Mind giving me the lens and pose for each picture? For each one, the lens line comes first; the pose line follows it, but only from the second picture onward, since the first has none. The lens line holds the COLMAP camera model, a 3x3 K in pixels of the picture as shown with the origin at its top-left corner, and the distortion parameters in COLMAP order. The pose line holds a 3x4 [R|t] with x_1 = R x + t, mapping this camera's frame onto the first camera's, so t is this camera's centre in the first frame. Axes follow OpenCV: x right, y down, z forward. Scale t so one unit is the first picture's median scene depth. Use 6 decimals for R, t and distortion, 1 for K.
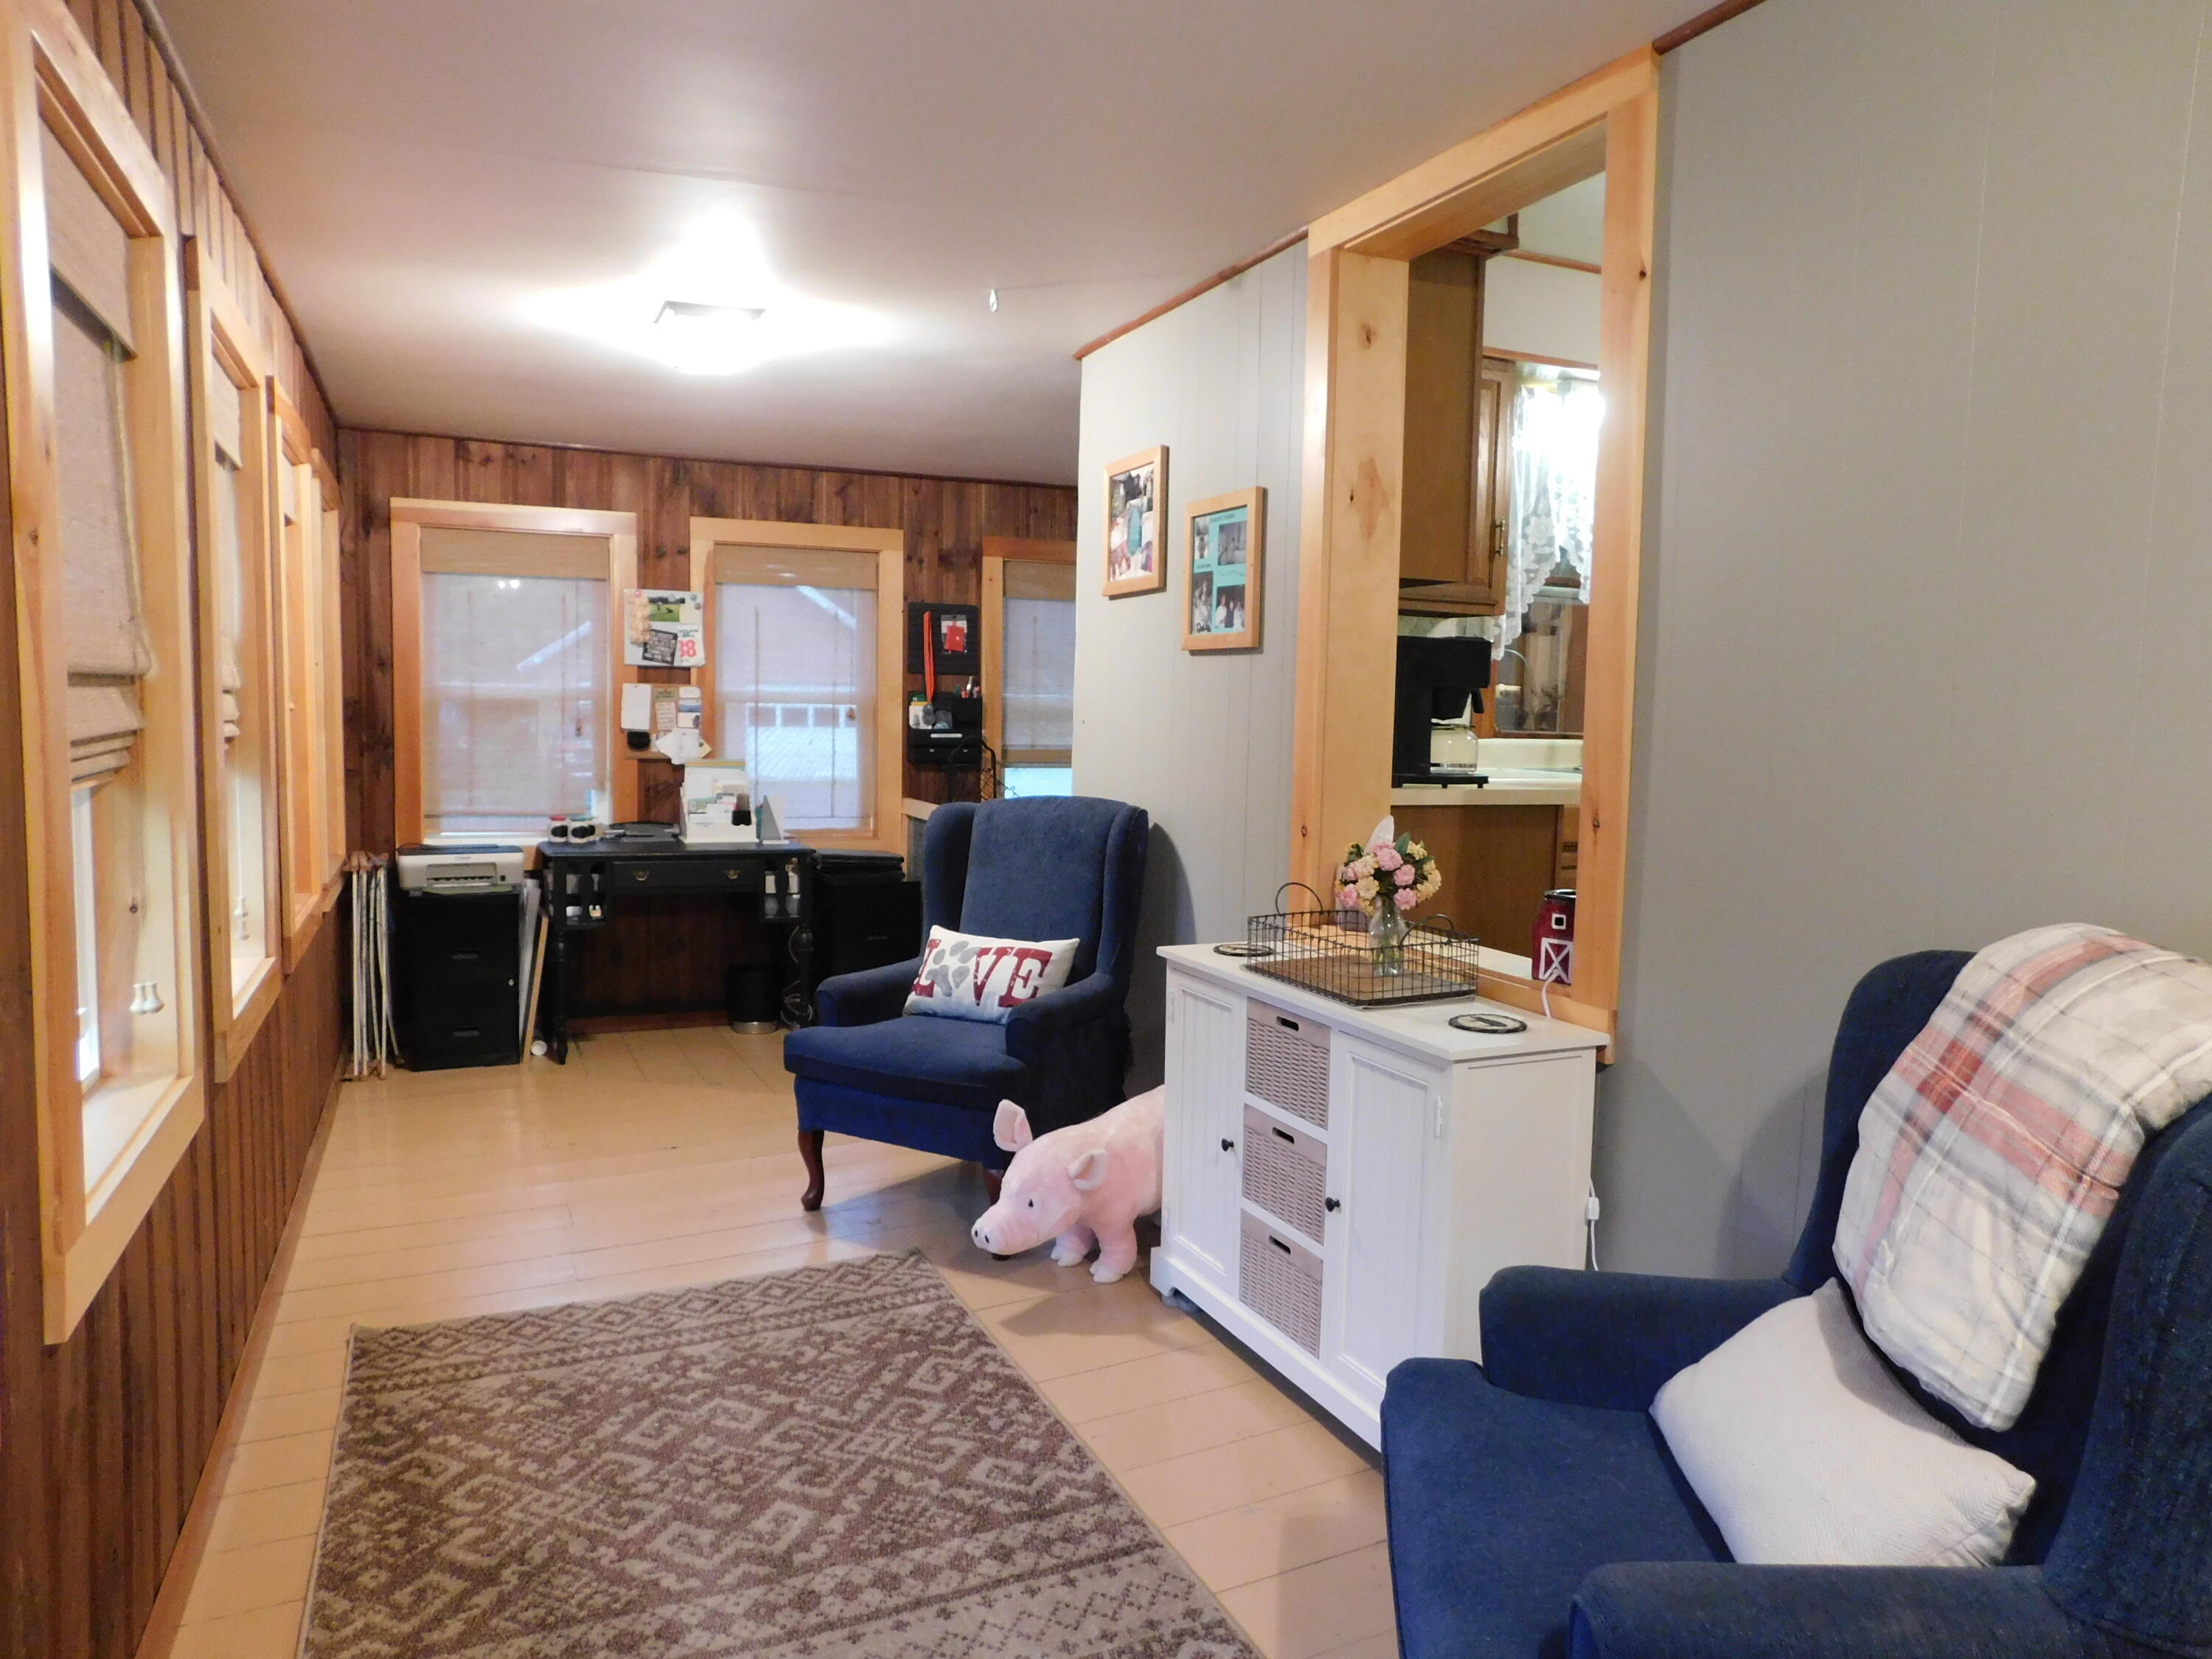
lens RADIAL K [[1479.5, 0, 1106.0], [0, 1479.5, 829.5], [0, 0, 1]] dist [-0.060217, 0.063701]
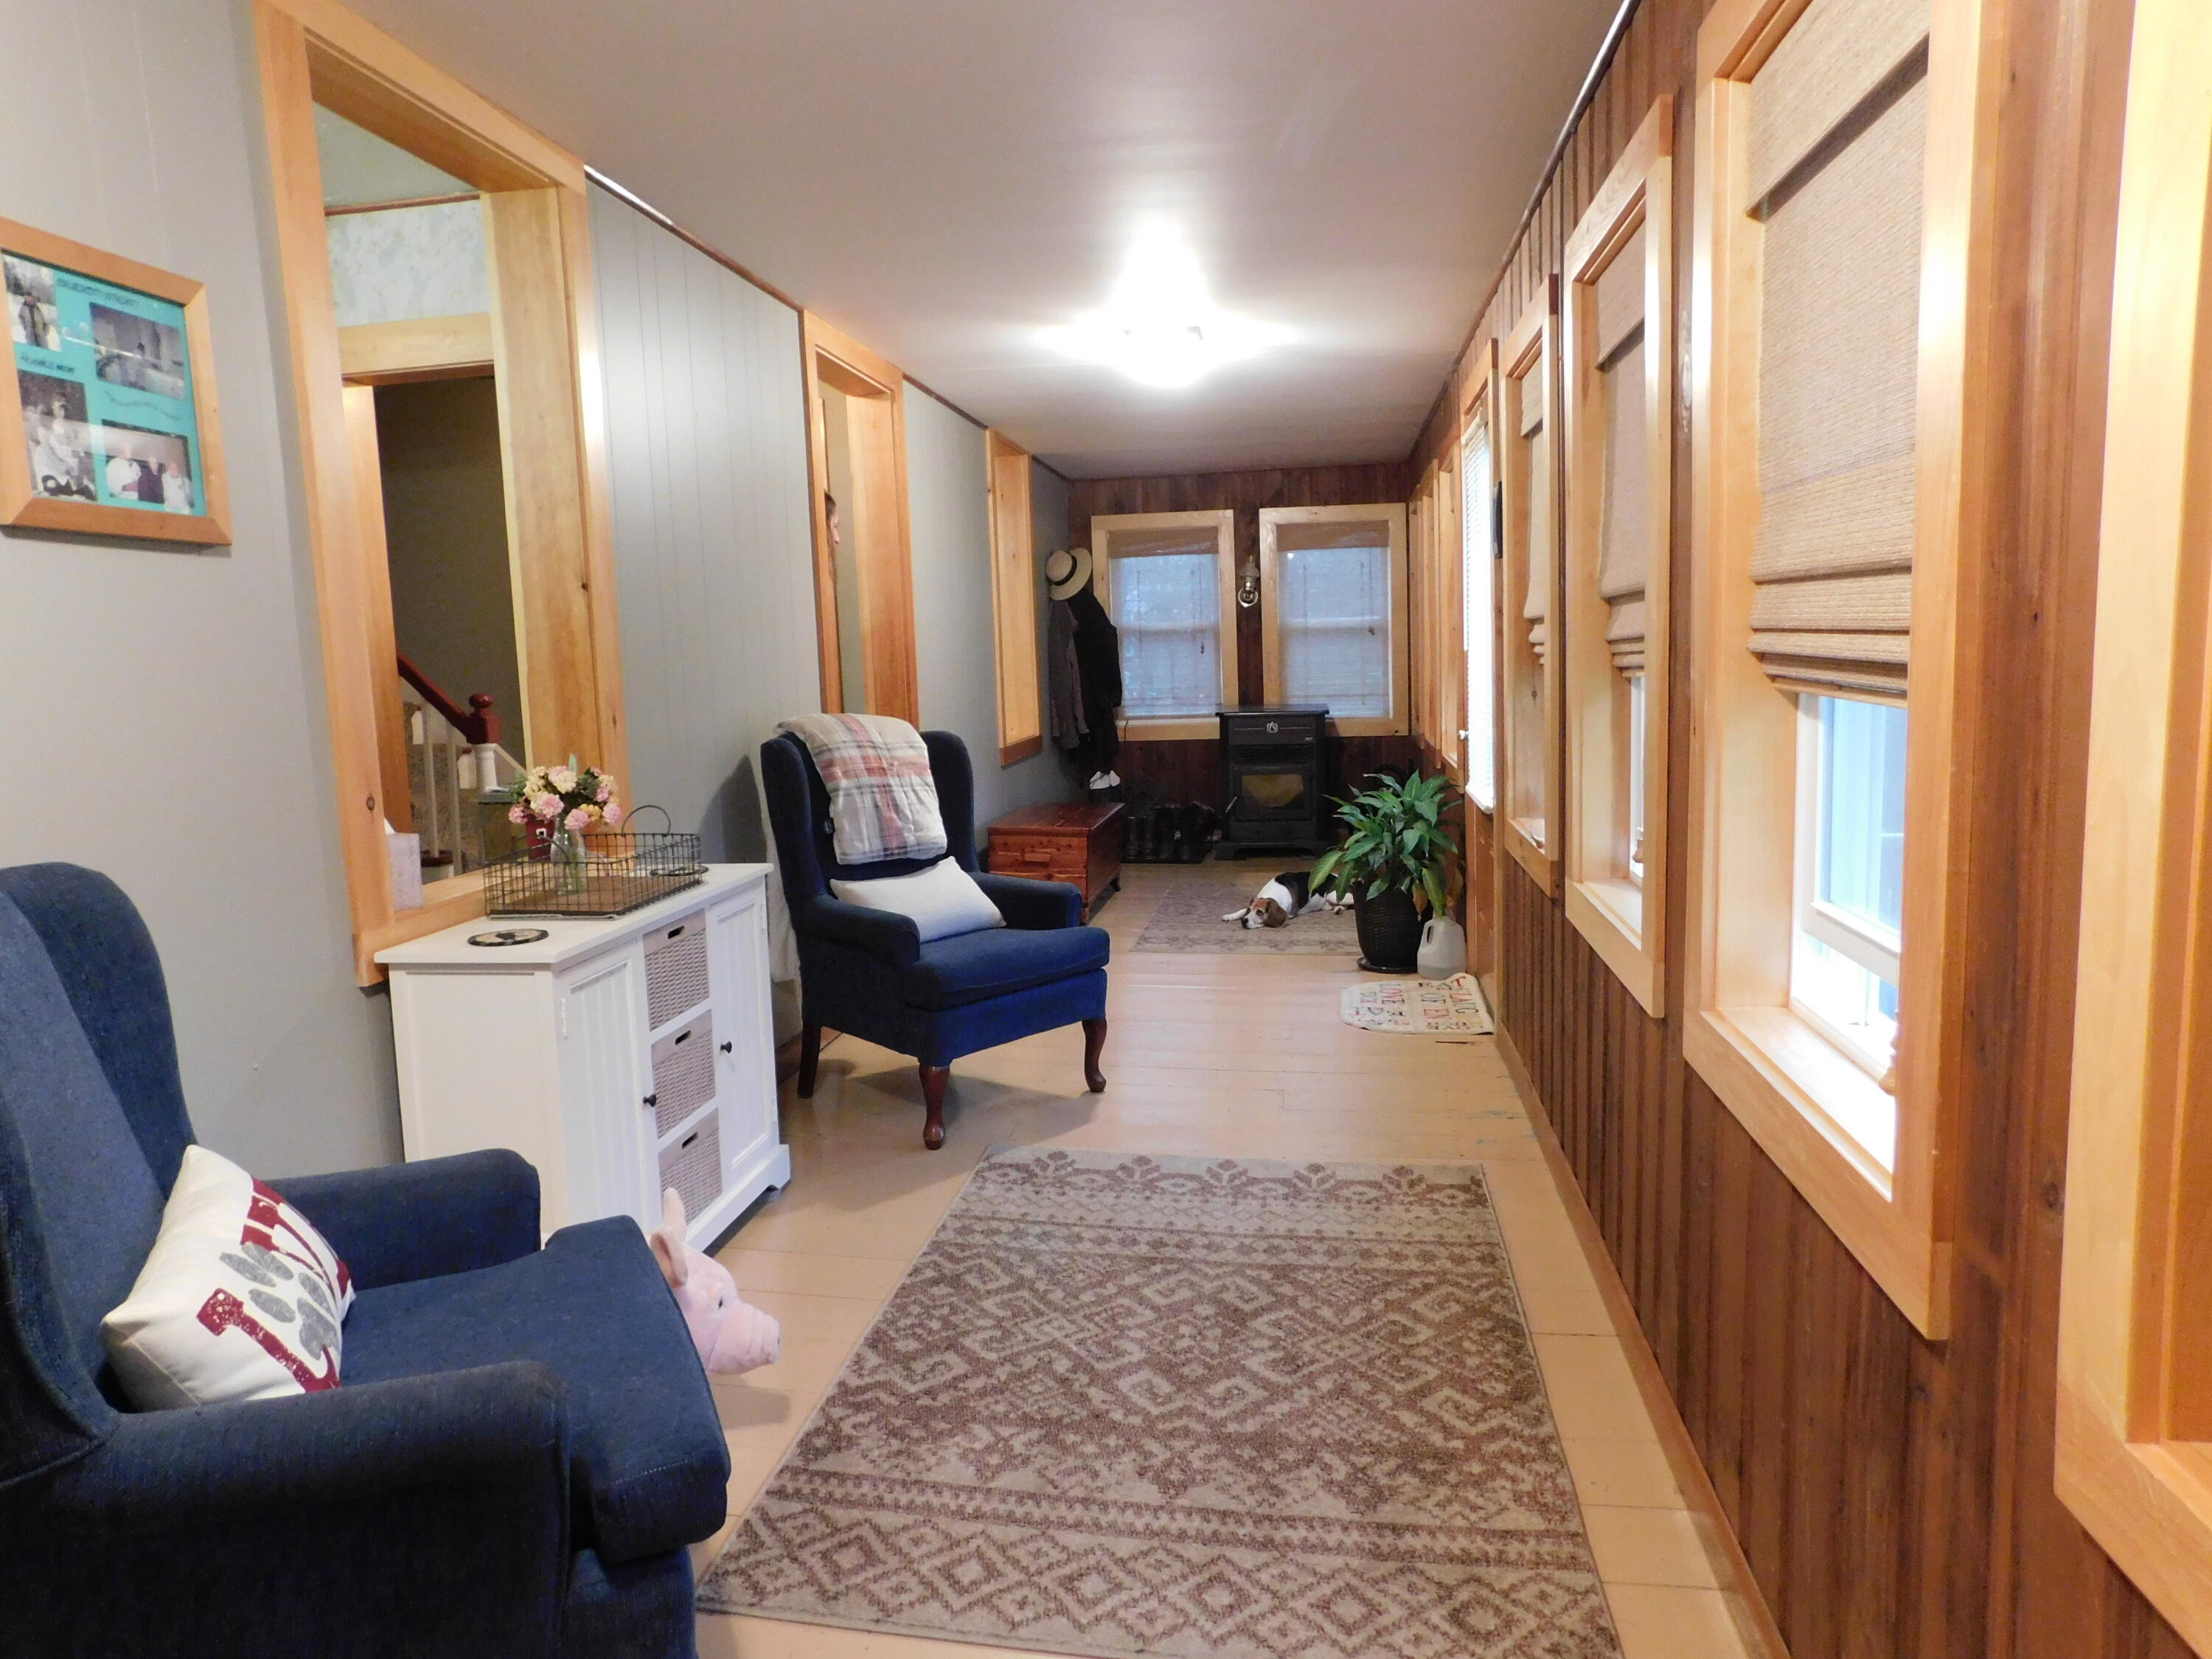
lens RADIAL K [[1479.5, 0, 1106.0], [0, 1479.5, 829.5], [0, 0, 1]] dist [-0.060217, 0.063701]
pose [[-0.845498, -0.051112, 0.531527, -0.698913], [0.065172, 0.978089, 0.197723, -0.130937], [-0.529987, 0.201815, -0.823641, 1.690683]]
